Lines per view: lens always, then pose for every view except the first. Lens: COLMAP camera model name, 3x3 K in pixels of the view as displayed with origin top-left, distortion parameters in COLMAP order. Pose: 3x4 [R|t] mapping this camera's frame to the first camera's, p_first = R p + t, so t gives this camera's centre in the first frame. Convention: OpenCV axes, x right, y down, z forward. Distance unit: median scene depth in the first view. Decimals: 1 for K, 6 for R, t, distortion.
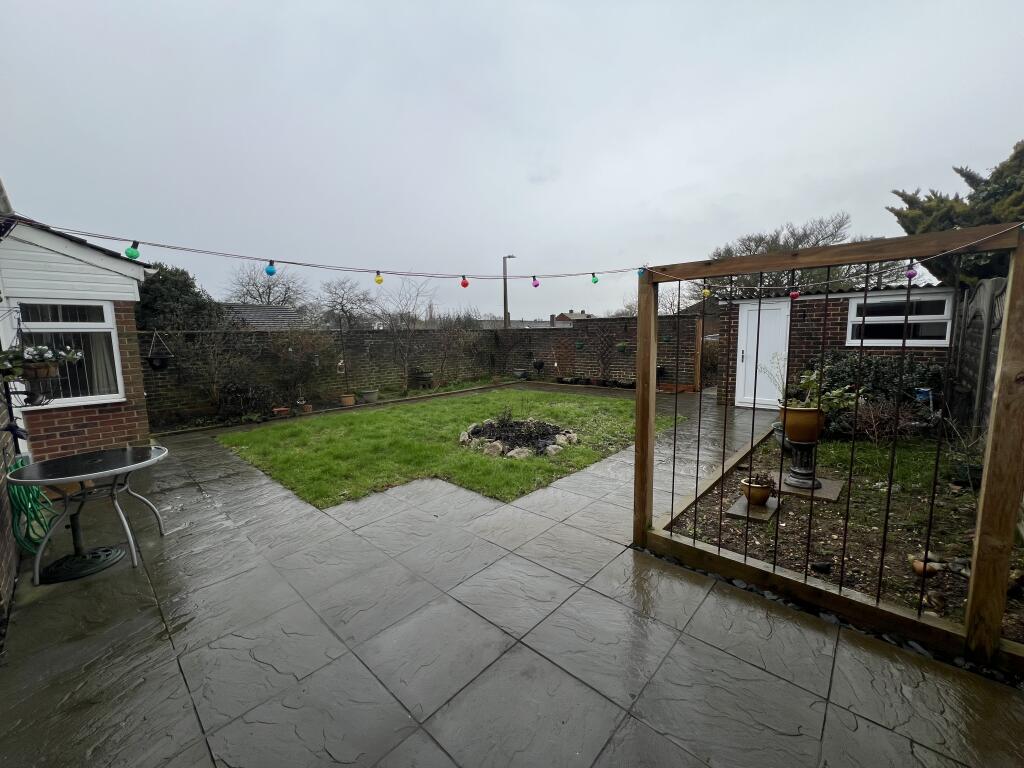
lens RADIAL K [[410.5, 0, 512.2], [0, 410.5, 382.0], [0, 0, 1]] dist [-0.000589, -0.000120]
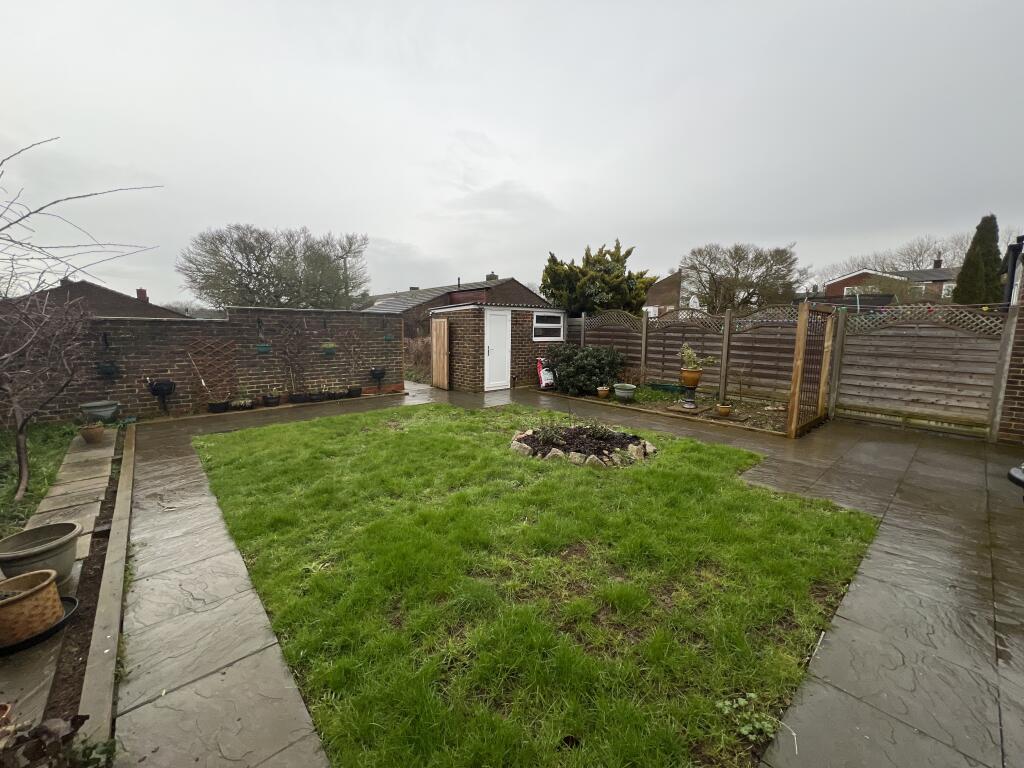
lens RADIAL K [[410.5, 0, 511.4], [0, 410.5, 381.9], [0, 0, 1]] dist [-0.000589, -0.000120]
pose [[0.104710, -0.111475, 0.988235, -0.752914], [0.109374, 0.988961, 0.099968, -0.095895], [-0.988470, 0.097619, 0.115746, 0.874197]]
